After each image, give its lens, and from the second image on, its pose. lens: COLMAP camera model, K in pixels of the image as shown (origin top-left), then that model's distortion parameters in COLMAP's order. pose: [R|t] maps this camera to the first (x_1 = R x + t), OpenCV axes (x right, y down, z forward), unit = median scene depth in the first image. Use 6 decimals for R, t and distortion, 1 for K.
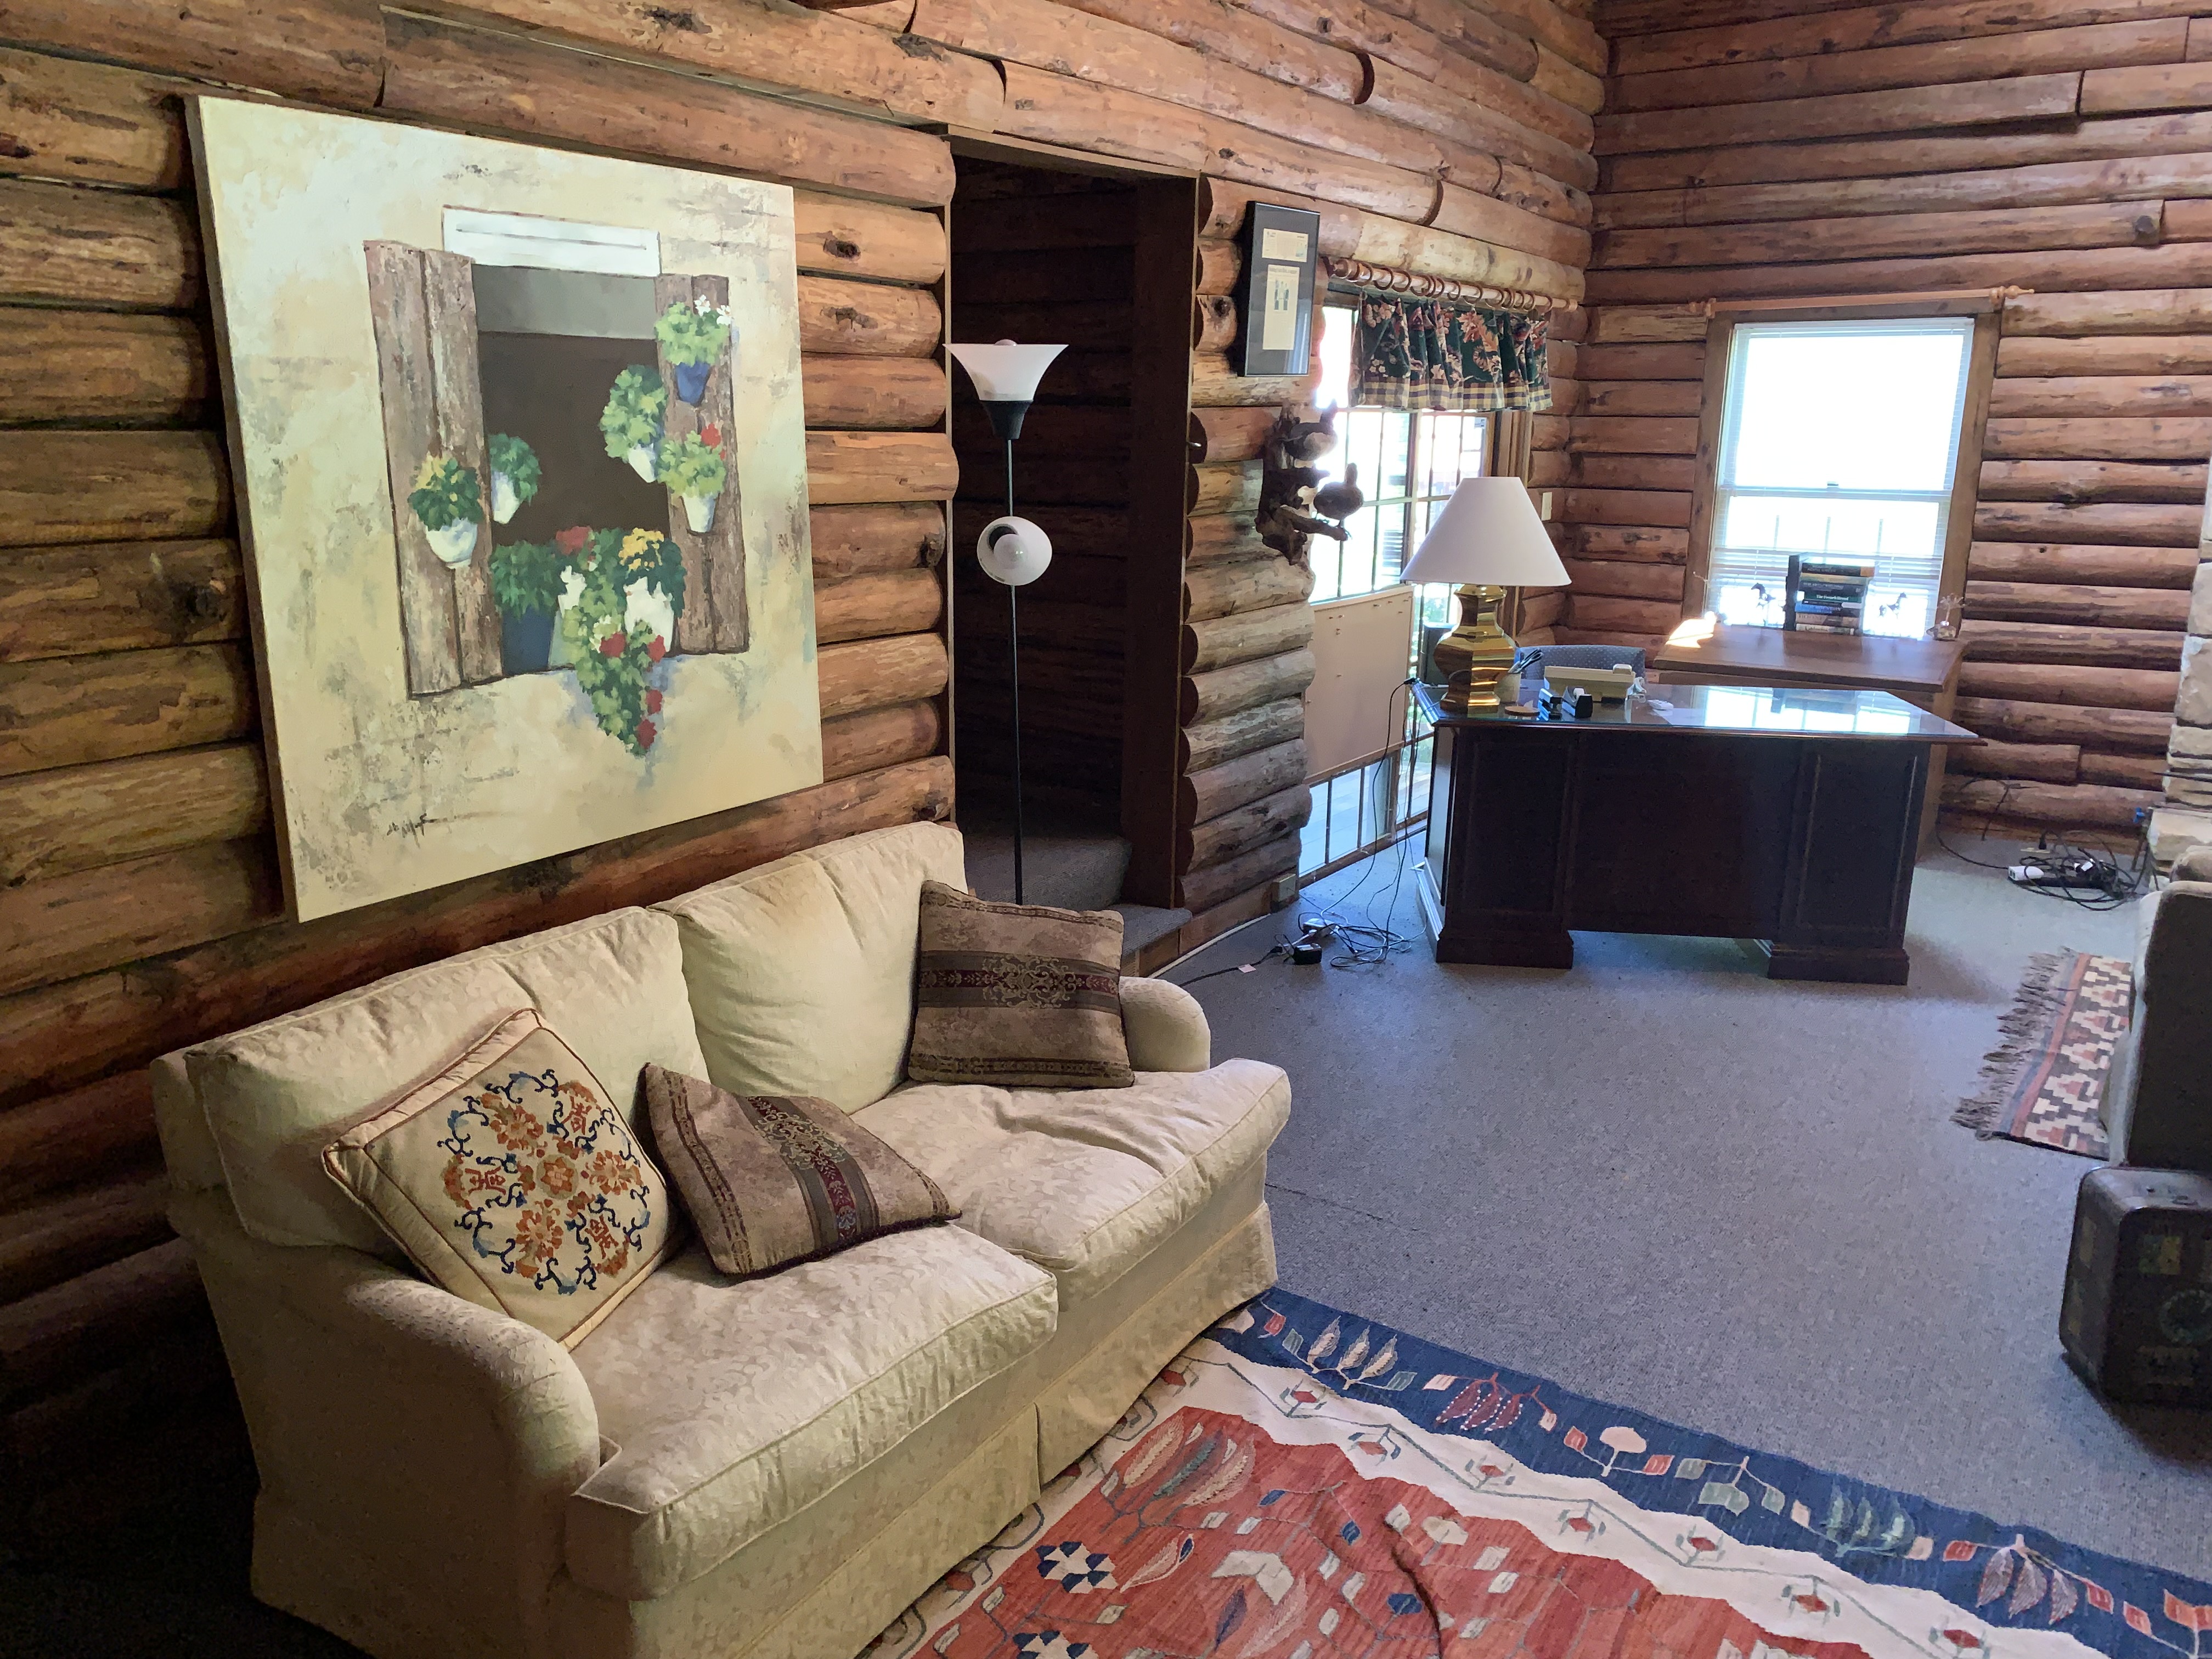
lens RADIAL K [[1666.4, 0, 1119.4], [0, 1666.4, 826.4], [0, 0, 1]] dist [0.025428, -0.030866]
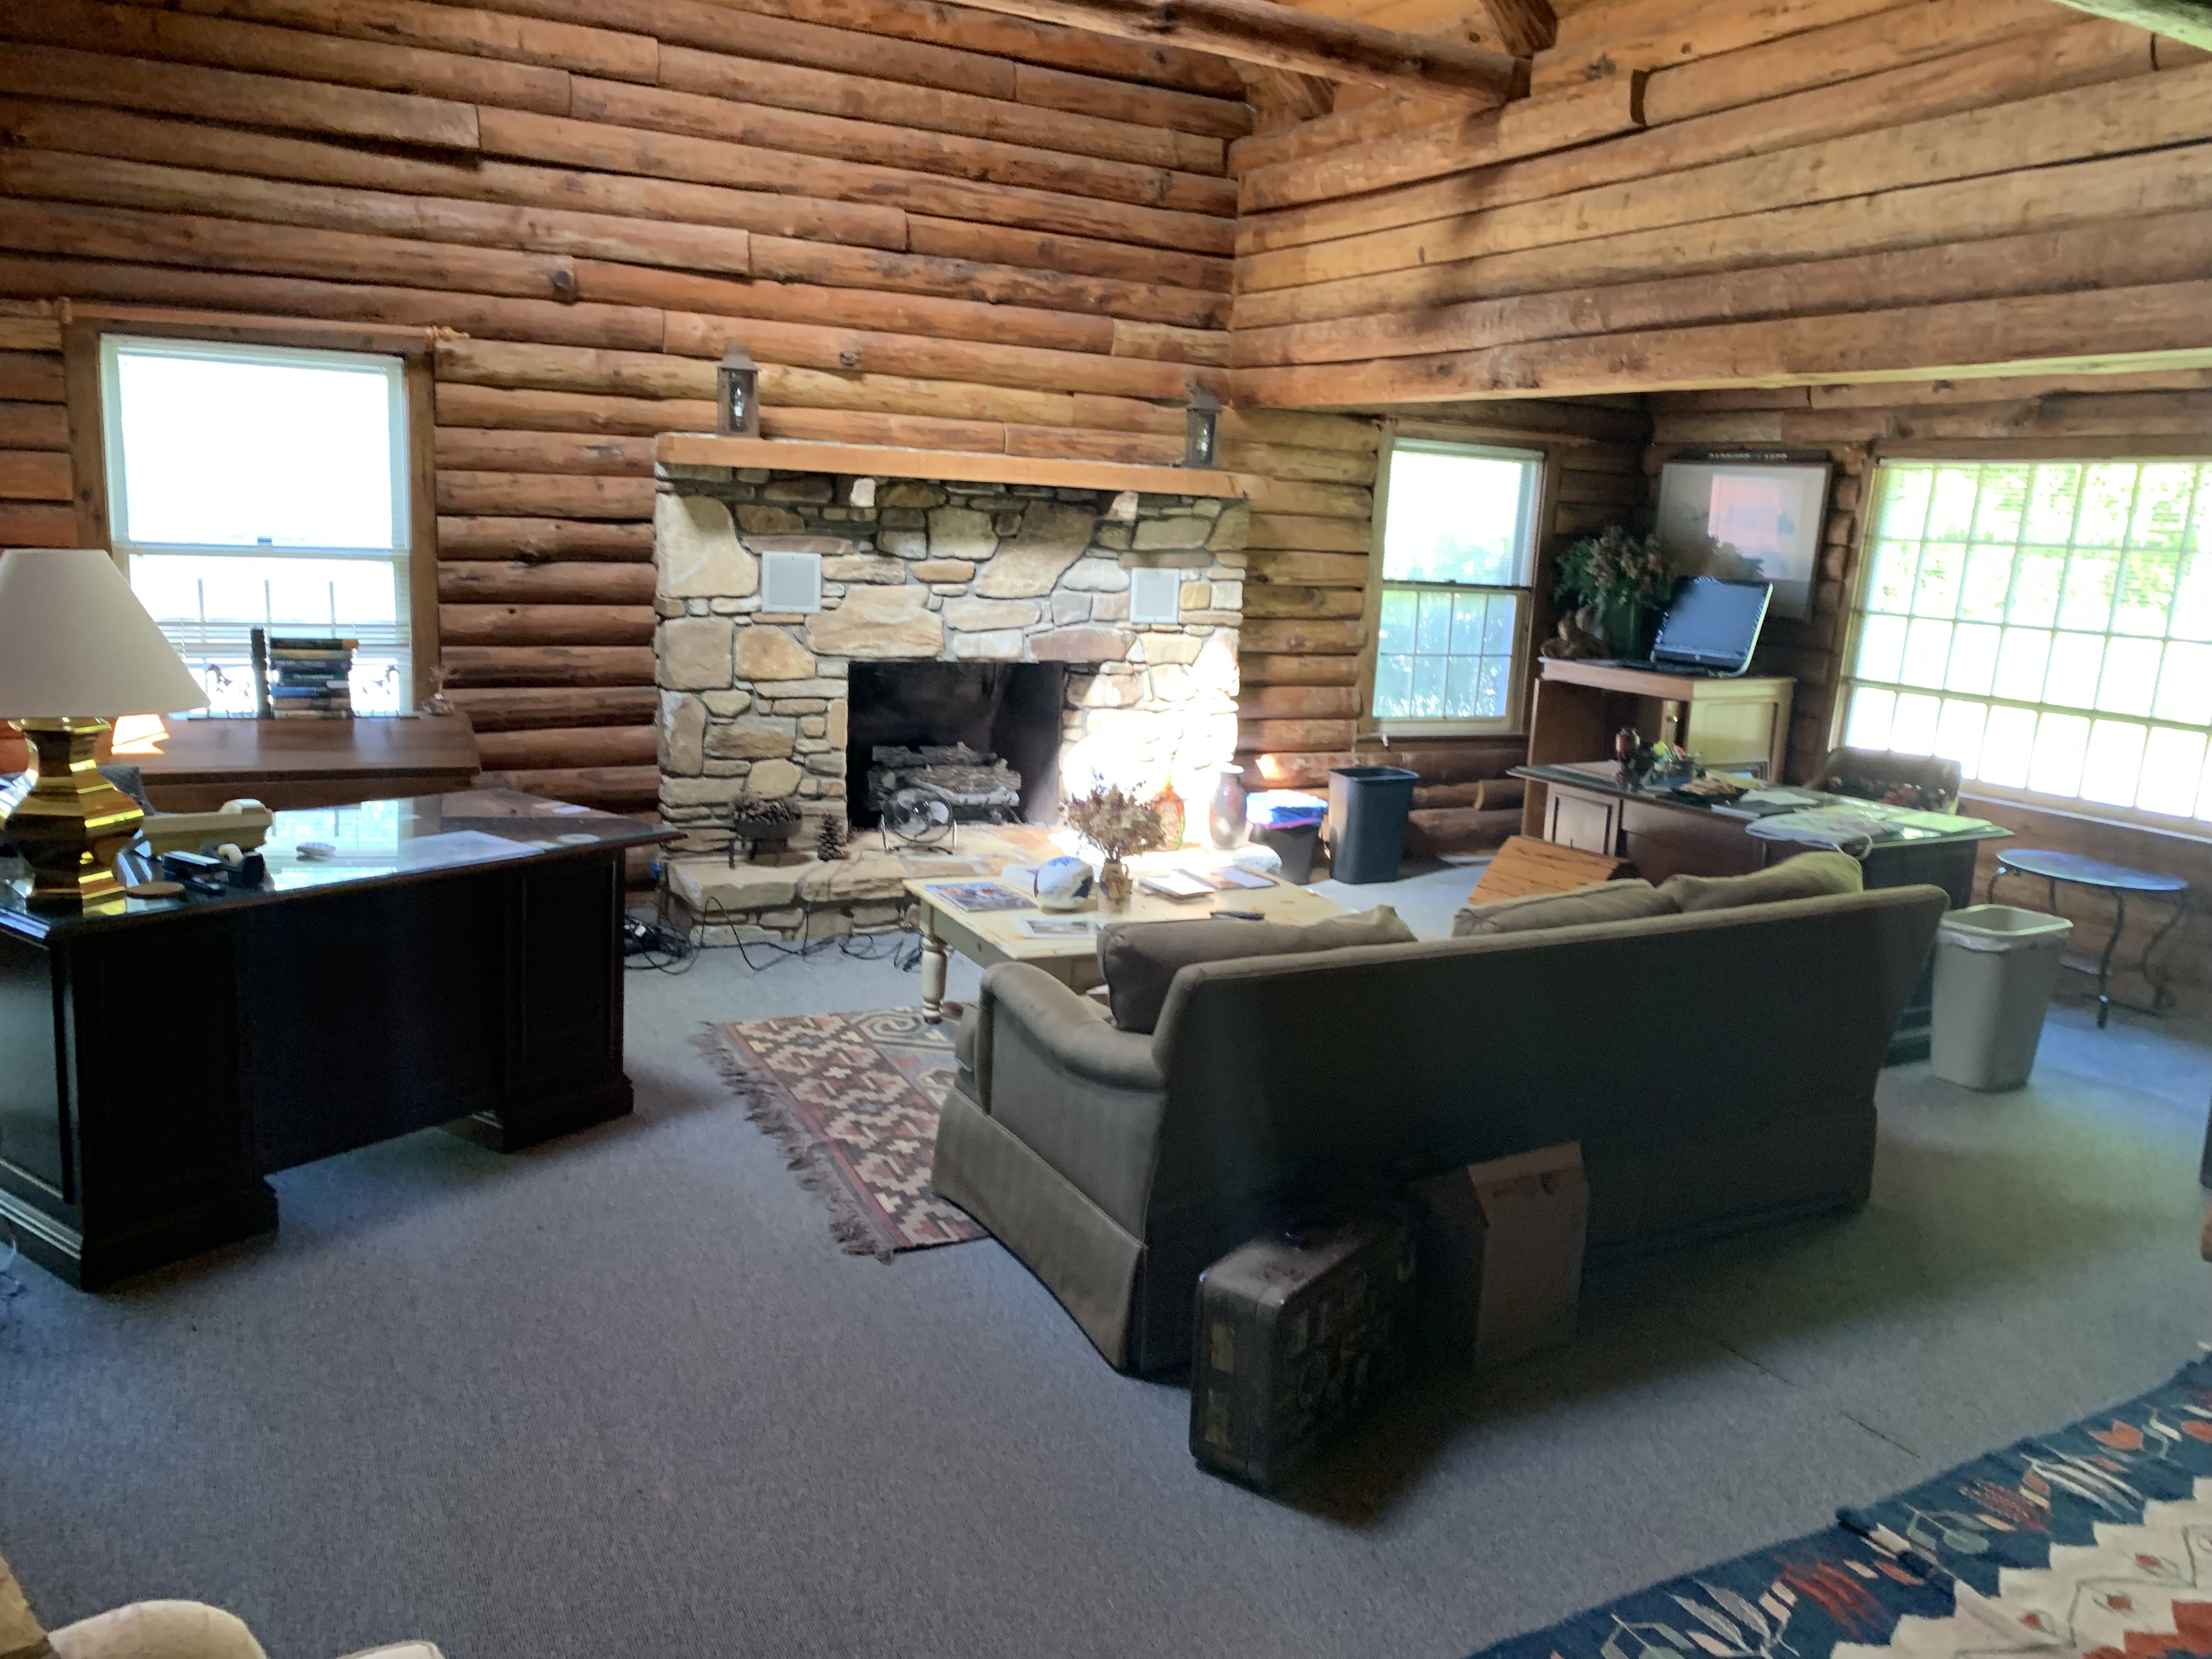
lens RADIAL K [[1666.4, 0, 1122.1], [0, 1666.4, 844.5], [0, 0, 1]] dist [0.025428, -0.030866]
pose [[0.487046, -0.160887, 0.858430, -0.118612], [0.162713, 0.982393, 0.091802, -0.068262], [-0.858086, 0.094966, 0.504649, 0.246203]]
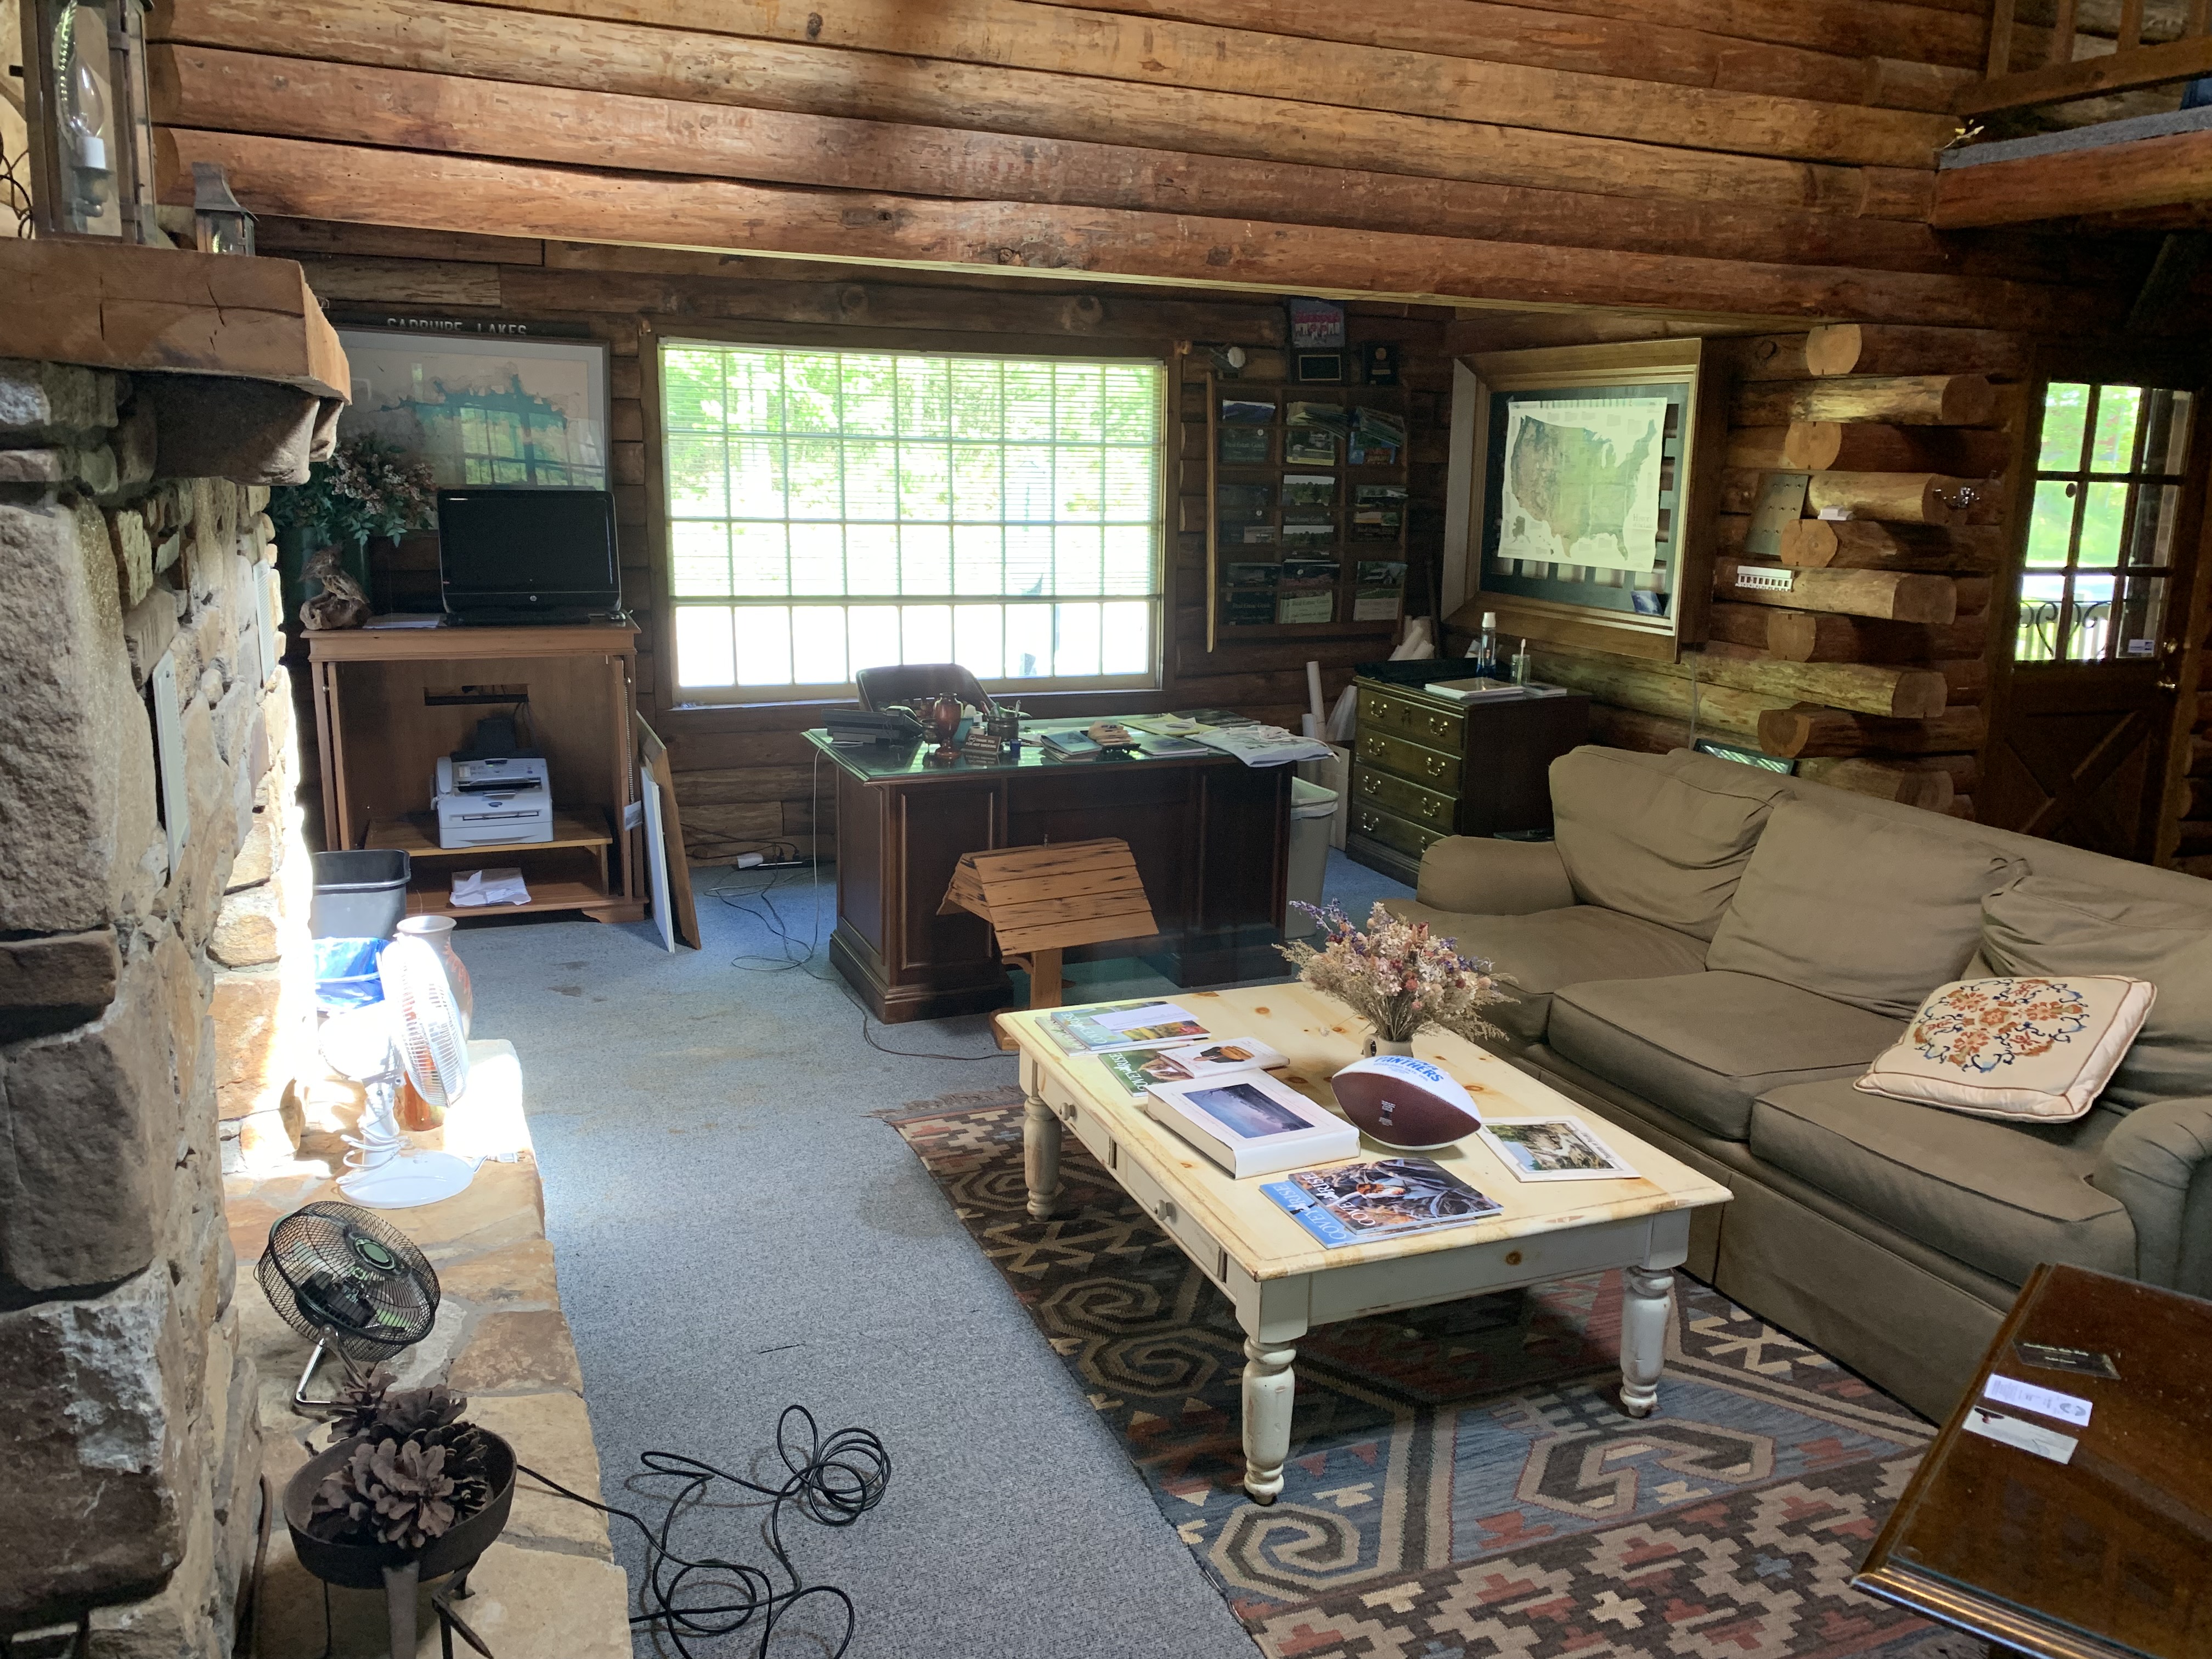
lens RADIAL K [[1666.4, 0, 1156.1], [0, 1666.4, 814.1], [0, 0, 1]] dist [0.025428, -0.030866]
pose [[-0.830609, -0.151429, 0.535872, 0.360359], [0.095301, 0.909462, 0.404717, -0.252407], [-0.548641, 0.387231, -0.740976, 1.022390]]
